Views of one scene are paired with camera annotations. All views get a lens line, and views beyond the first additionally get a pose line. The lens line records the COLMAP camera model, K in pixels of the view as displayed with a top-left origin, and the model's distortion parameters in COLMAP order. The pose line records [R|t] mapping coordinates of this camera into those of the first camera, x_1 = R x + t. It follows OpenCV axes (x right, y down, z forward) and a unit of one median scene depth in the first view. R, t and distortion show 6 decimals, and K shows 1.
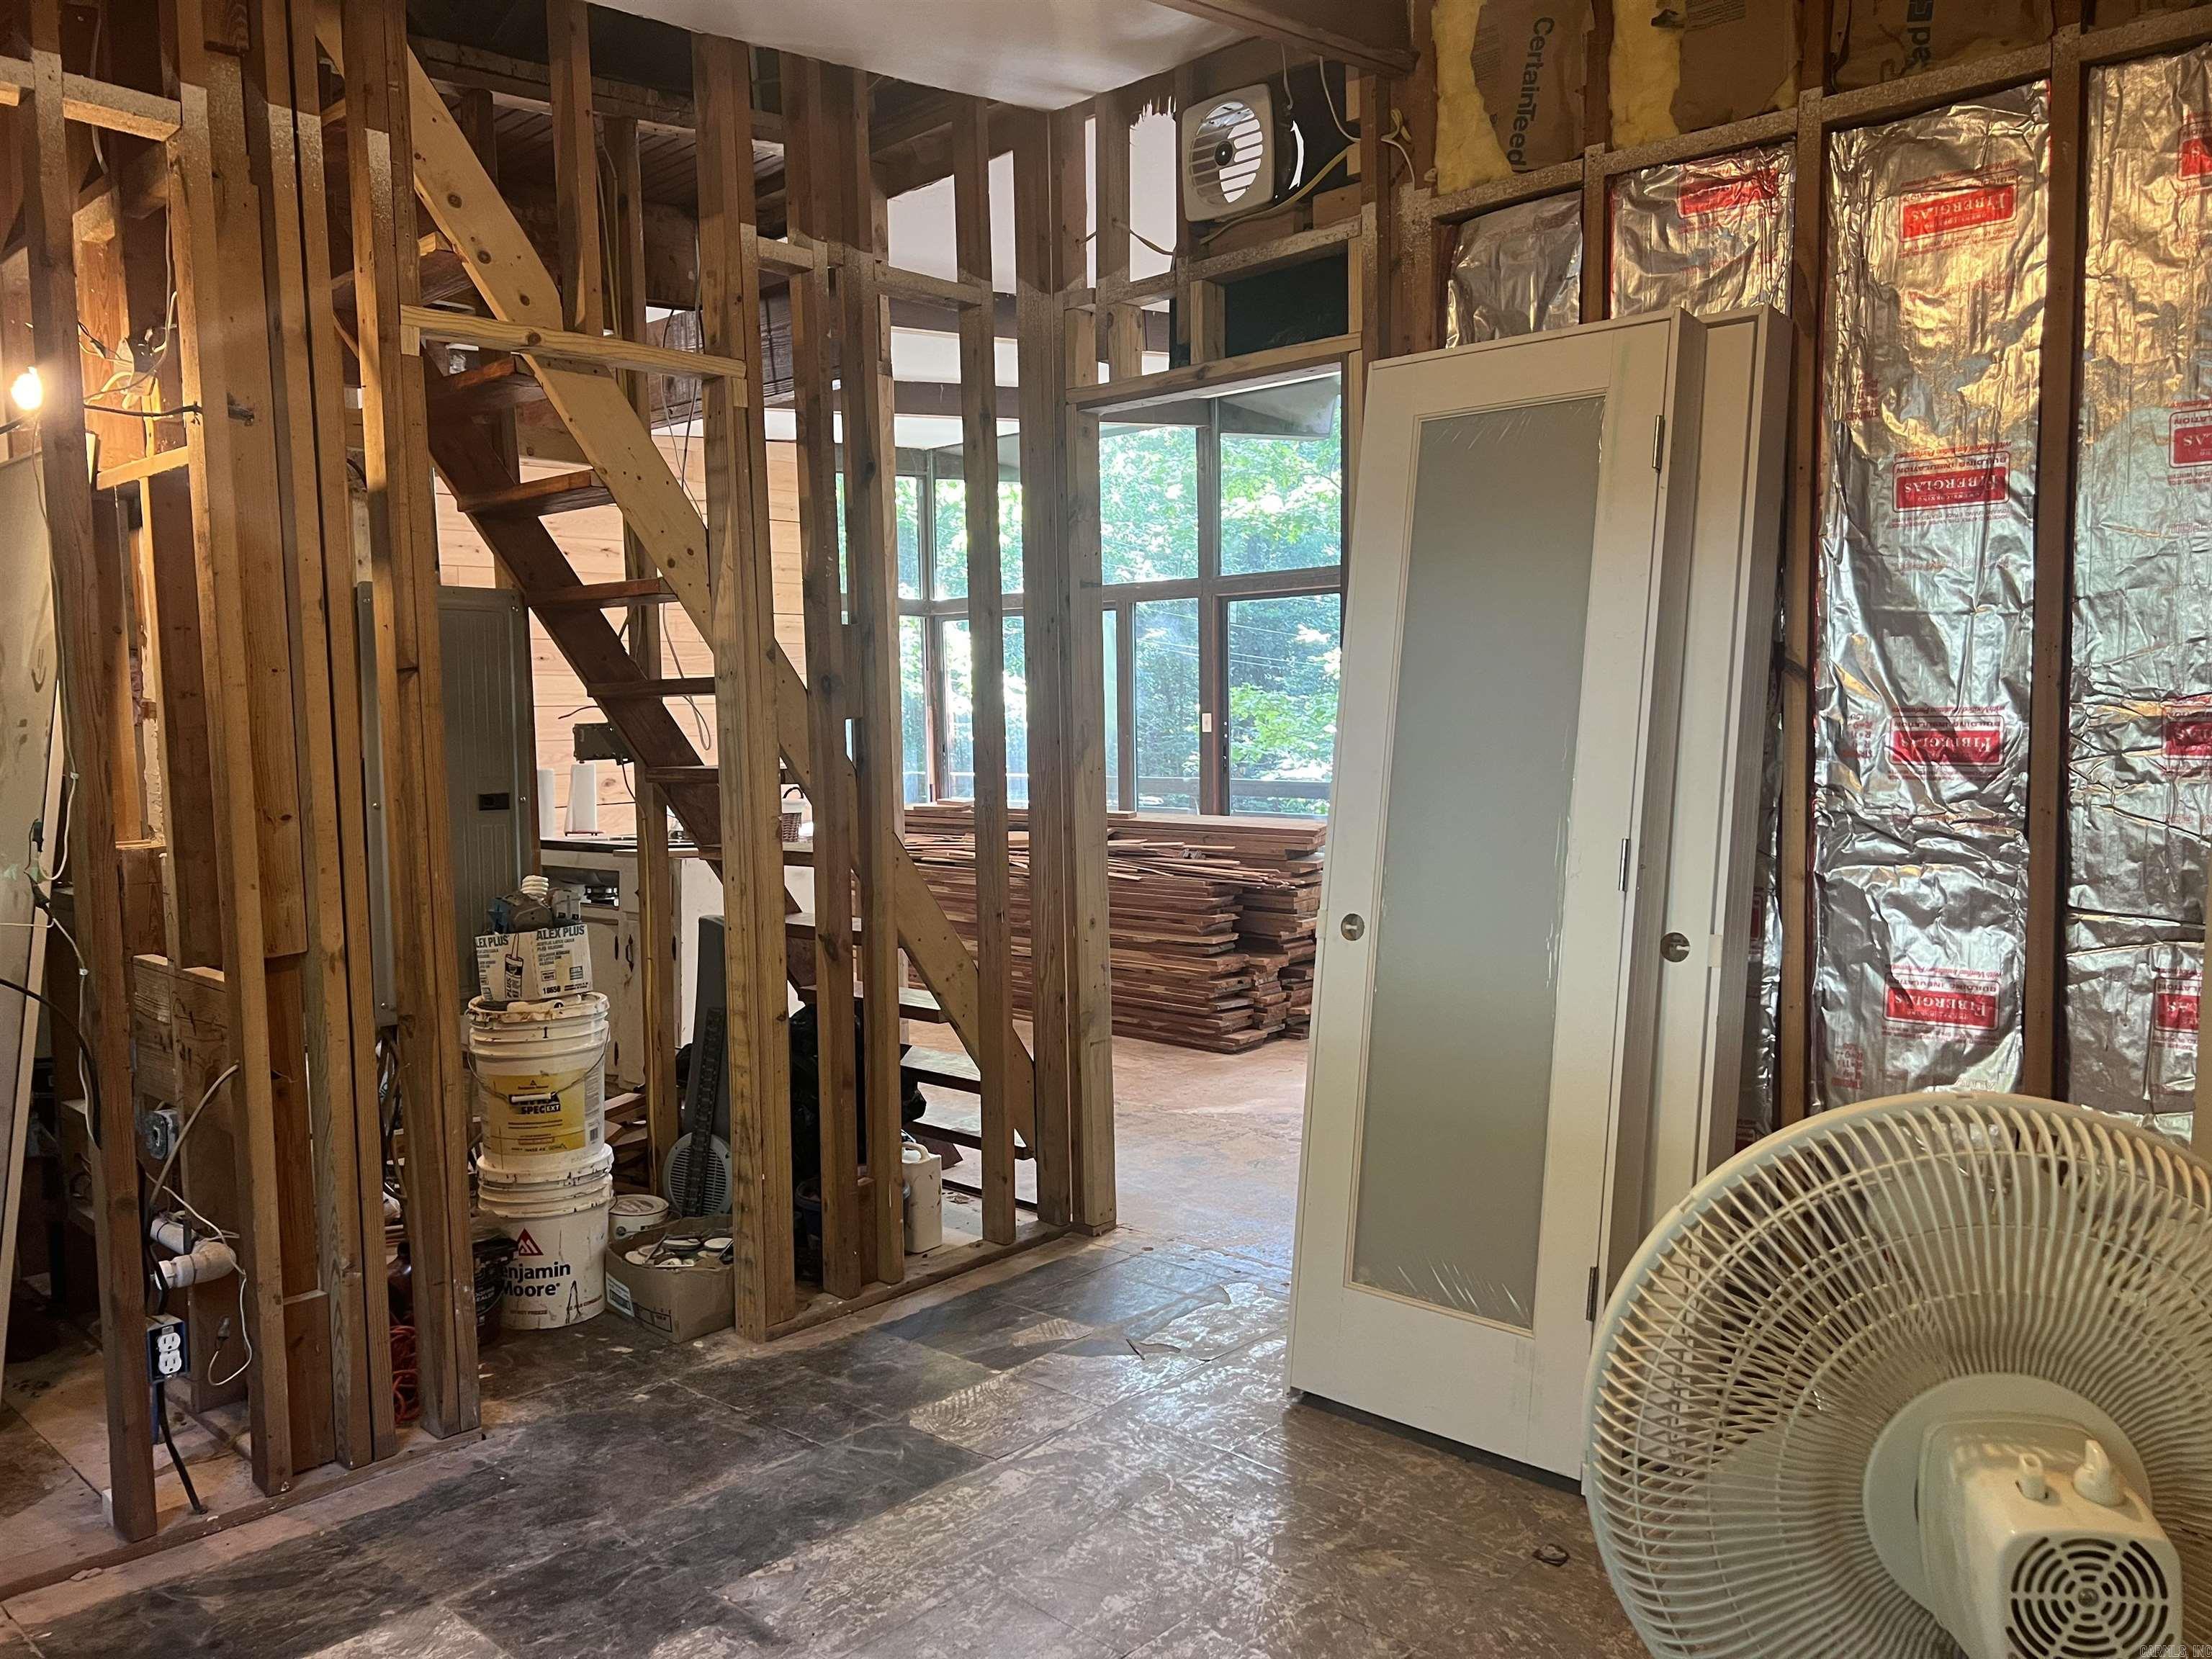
lens RADIAL K [[1632.4, 0, 1108.5], [0, 1632.4, 838.1], [0, 0, 1]] dist [0.052542, -0.071446]
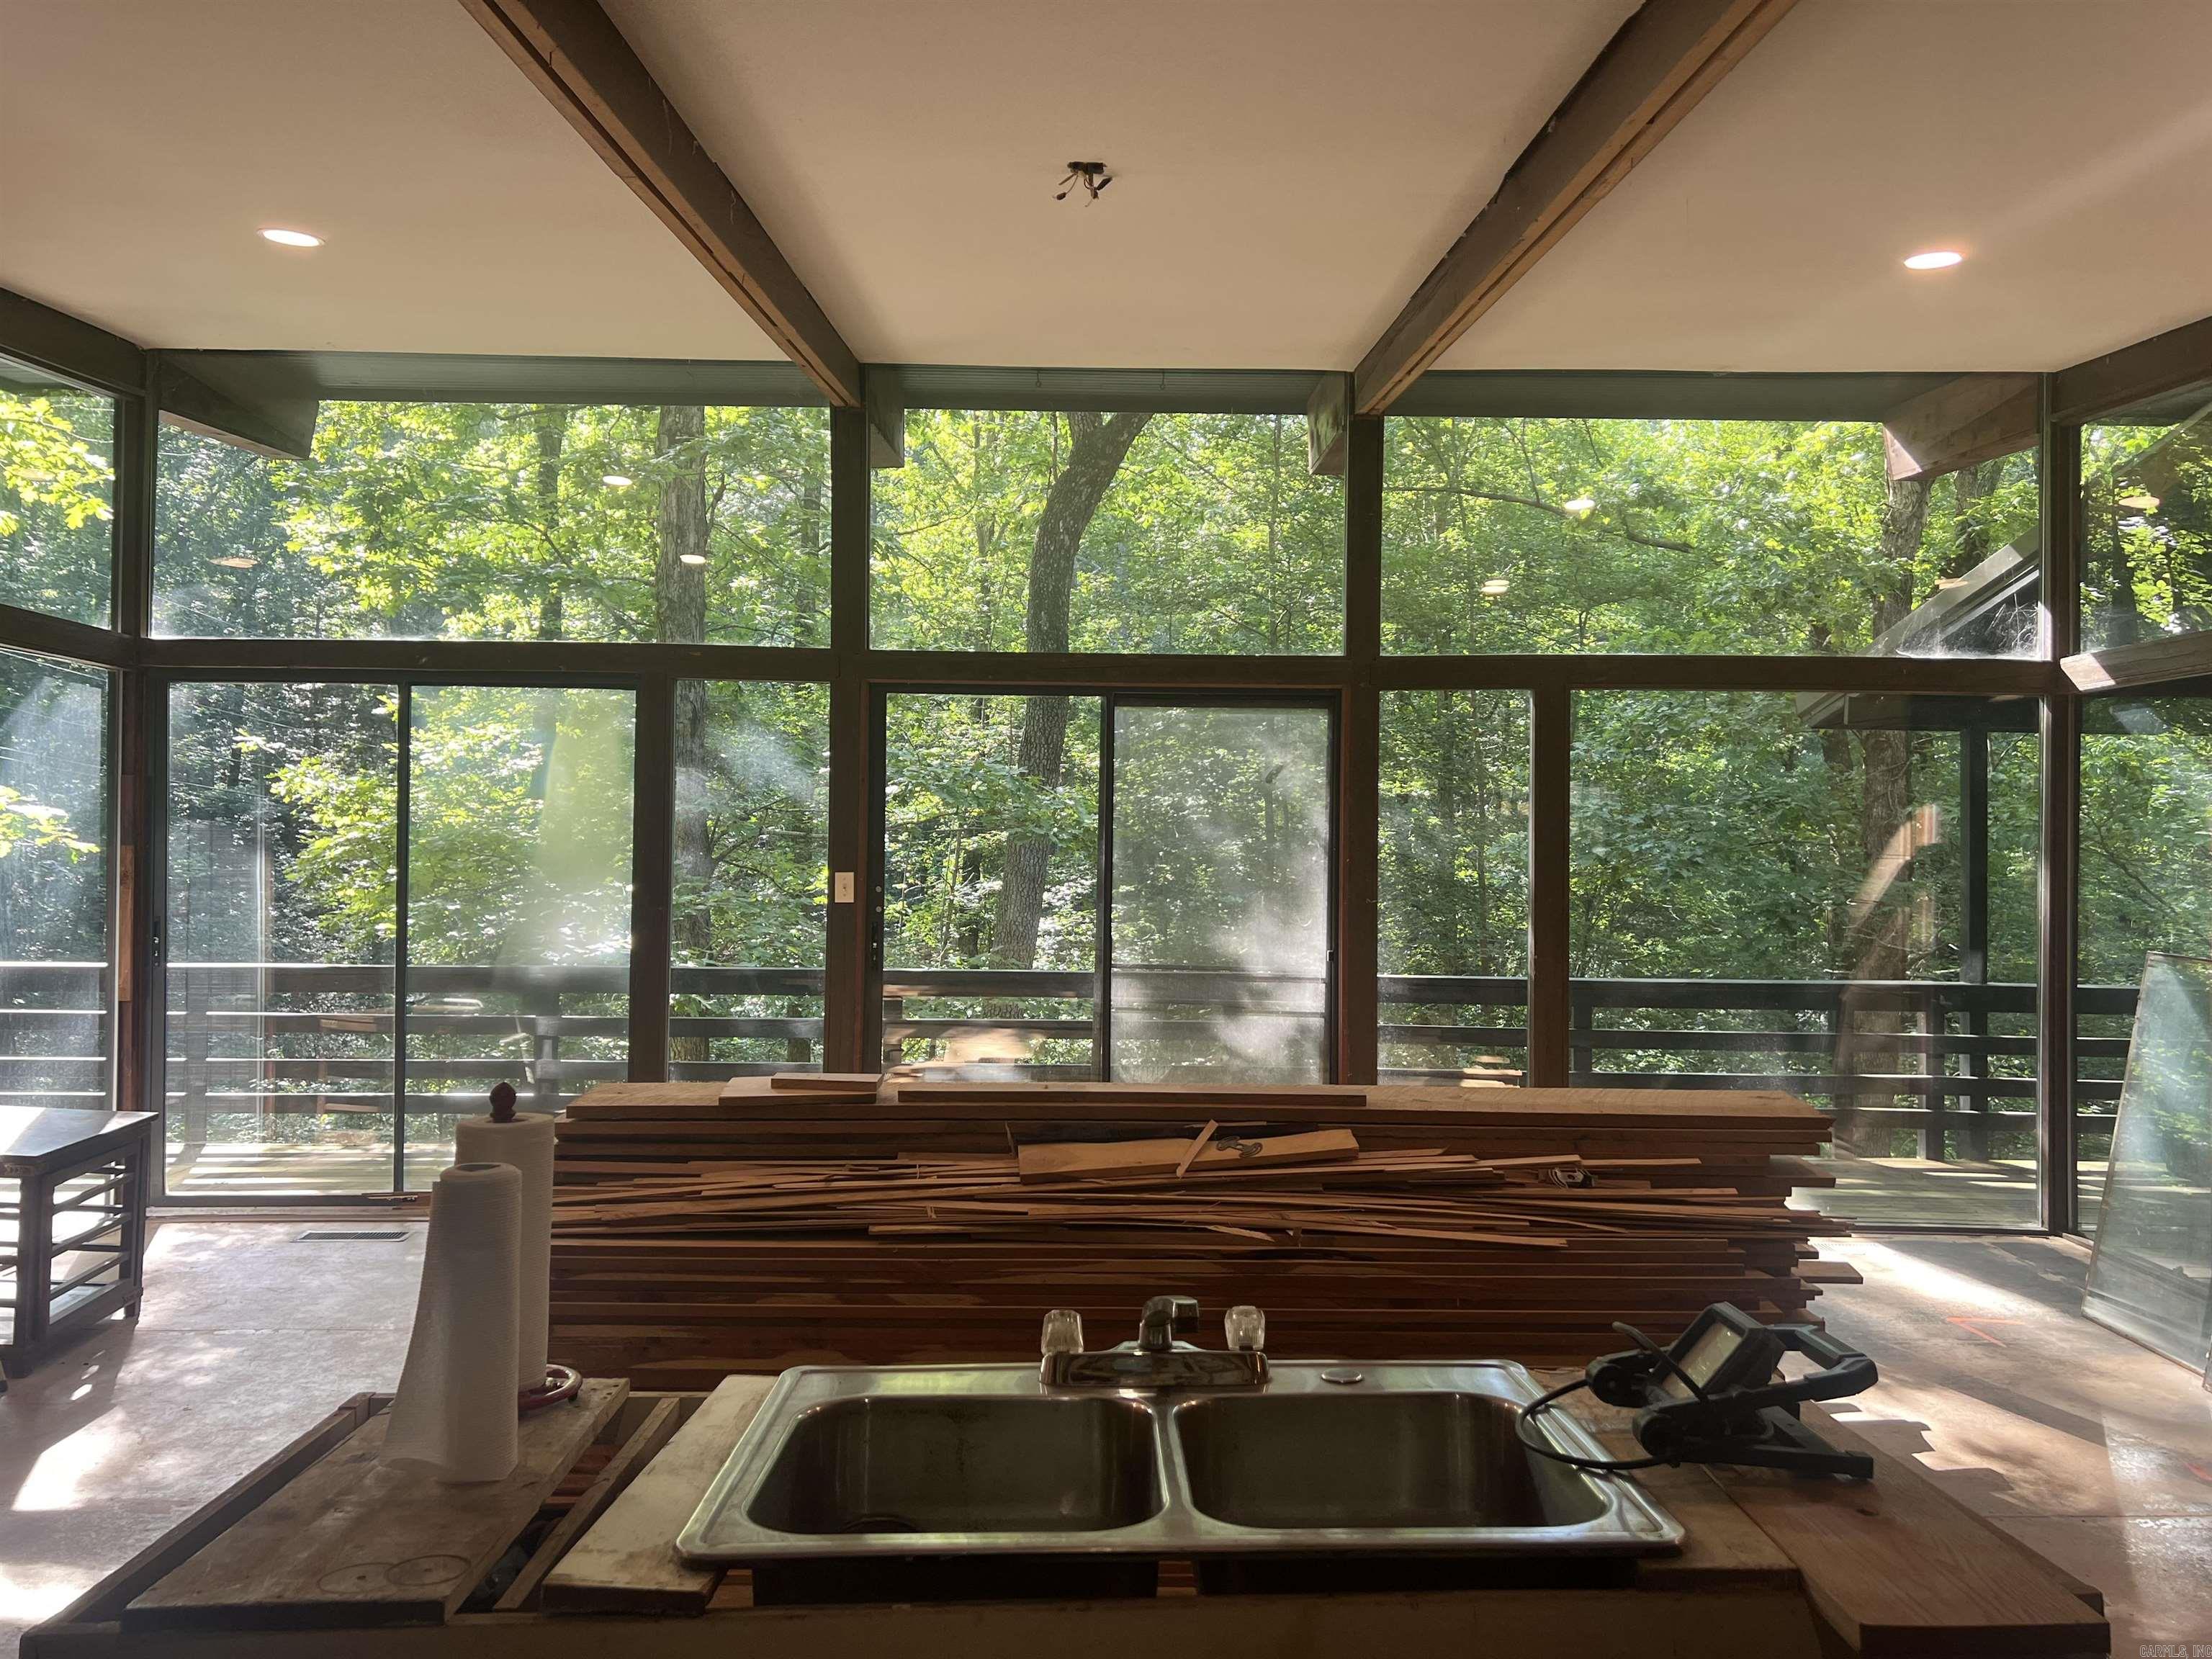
lens RADIAL K [[1632.4, 0, 1108.6], [0, 1632.4, 817.9], [0, 0, 1]] dist [0.052542, -0.071446]
pose [[0.720552, 0.029825, 0.692760, -0.145469], [0.033956, 0.996358, -0.078215, -0.023360], [-0.692569, 0.079881, 0.716915, 0.253637]]
